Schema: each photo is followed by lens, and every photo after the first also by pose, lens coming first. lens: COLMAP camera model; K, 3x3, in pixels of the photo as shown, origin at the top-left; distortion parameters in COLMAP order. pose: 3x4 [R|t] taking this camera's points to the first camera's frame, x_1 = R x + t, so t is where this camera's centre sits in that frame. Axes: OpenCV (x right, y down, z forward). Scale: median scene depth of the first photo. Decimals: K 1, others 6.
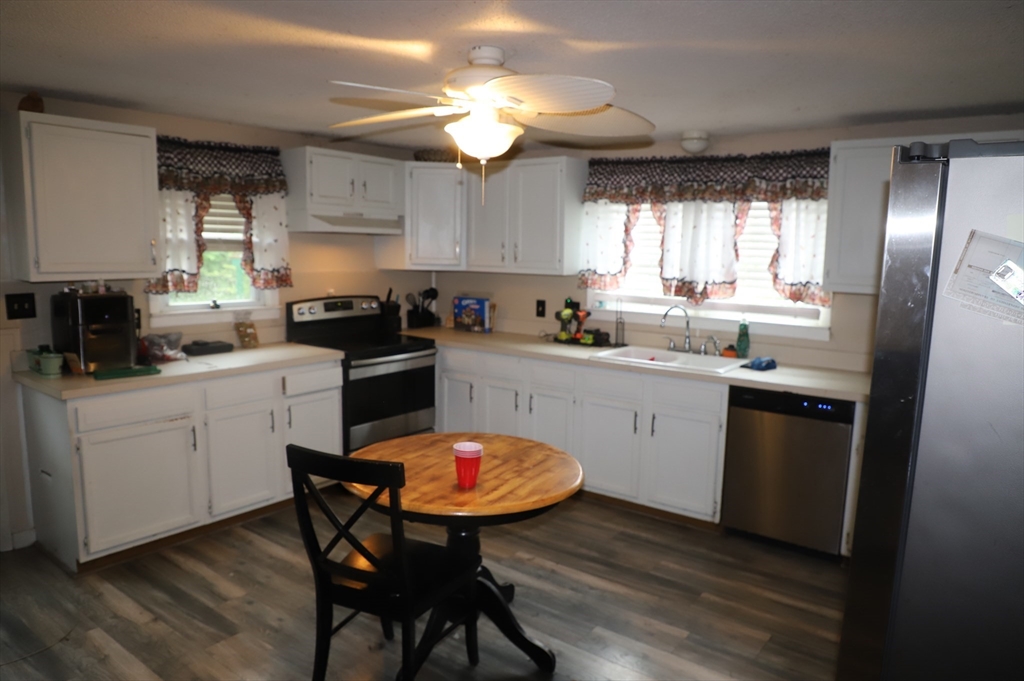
lens RADIAL K [[699.7, 0, 512.0], [0, 699.7, 340.5], [0, 0, 1]] dist [-0.052242, 0.002217]
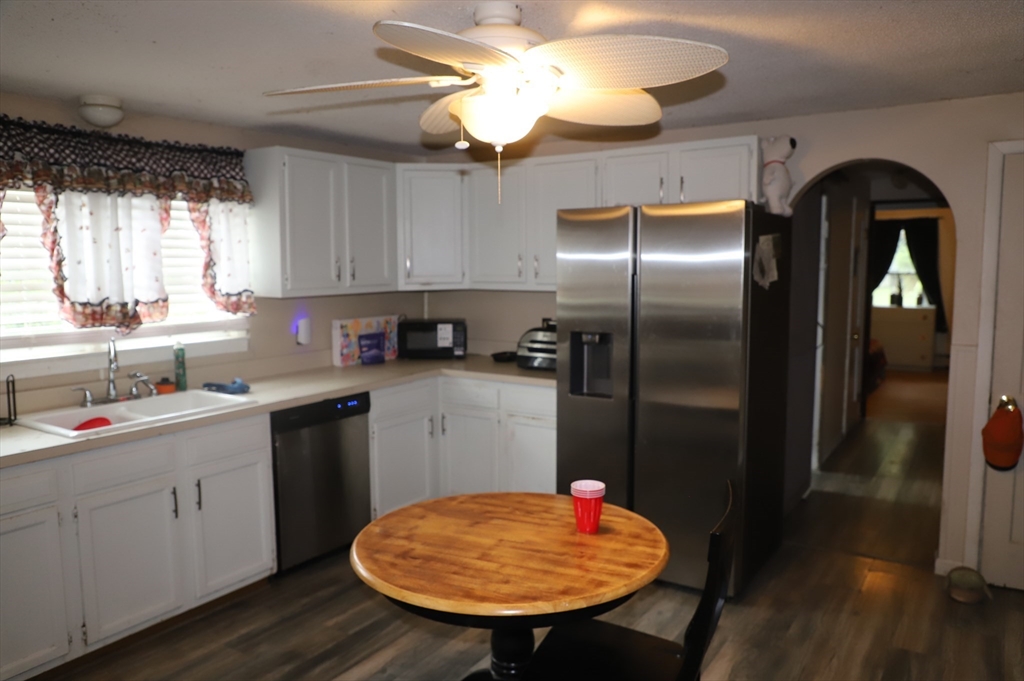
lens RADIAL K [[753.5, 0, 512.0], [0, 753.5, 340.5], [0, 0, 1]] dist [-0.029260, -0.000352]
pose [[-0.077706, -0.121123, 0.989591, -0.606369], [0.136516, 0.981950, 0.130907, -0.101374], [-0.987586, 0.145267, -0.059768, 0.709288]]
